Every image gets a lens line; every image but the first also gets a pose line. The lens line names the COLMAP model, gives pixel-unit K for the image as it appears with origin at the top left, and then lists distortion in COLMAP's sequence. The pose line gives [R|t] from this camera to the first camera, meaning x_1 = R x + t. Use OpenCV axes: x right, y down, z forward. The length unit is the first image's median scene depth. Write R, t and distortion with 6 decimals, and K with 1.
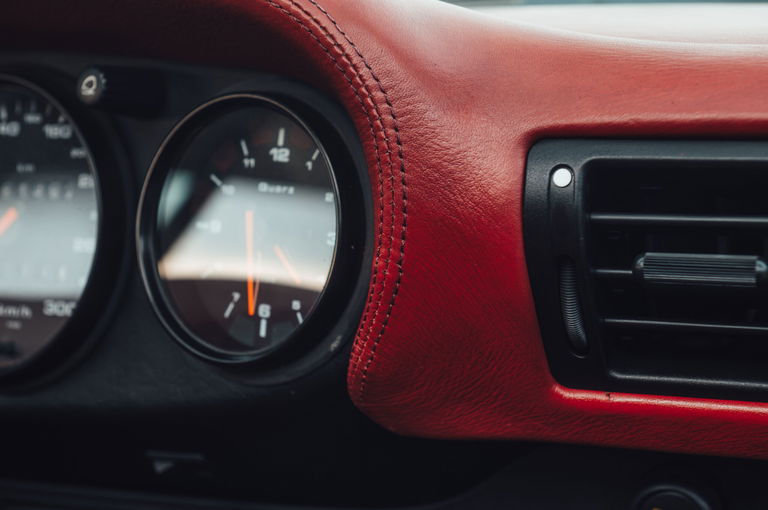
lens RADIAL K [[1507.2, 0, 384.0], [0, 1507.2, 255.0], [0, 0, 1]] dist [0.060046, 0.076775]
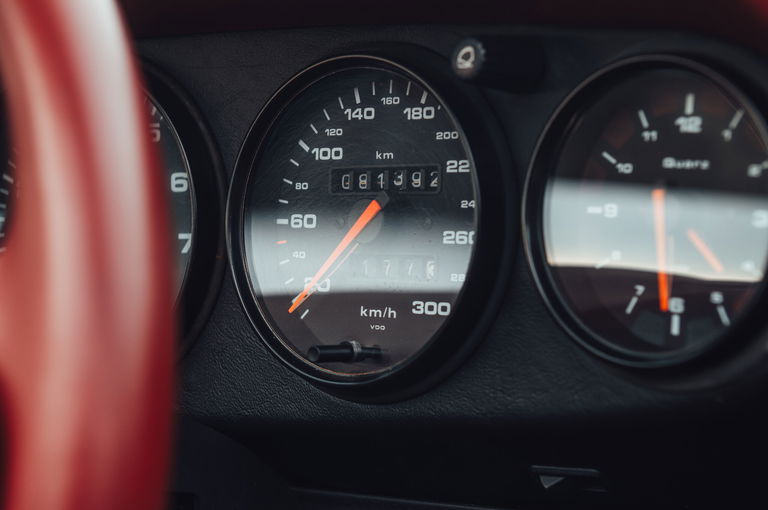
lens RADIAL K [[1507.2, 0, 384.0], [0, 1507.2, 255.0], [0, 0, 1]] dist [0.060046, 0.076775]
pose [[0.985798, -0.033573, -0.164543, -0.100066], [0.034599, 0.999396, 0.003376, -0.000587], [0.164330, -0.009021, 0.986364, 0.113675]]
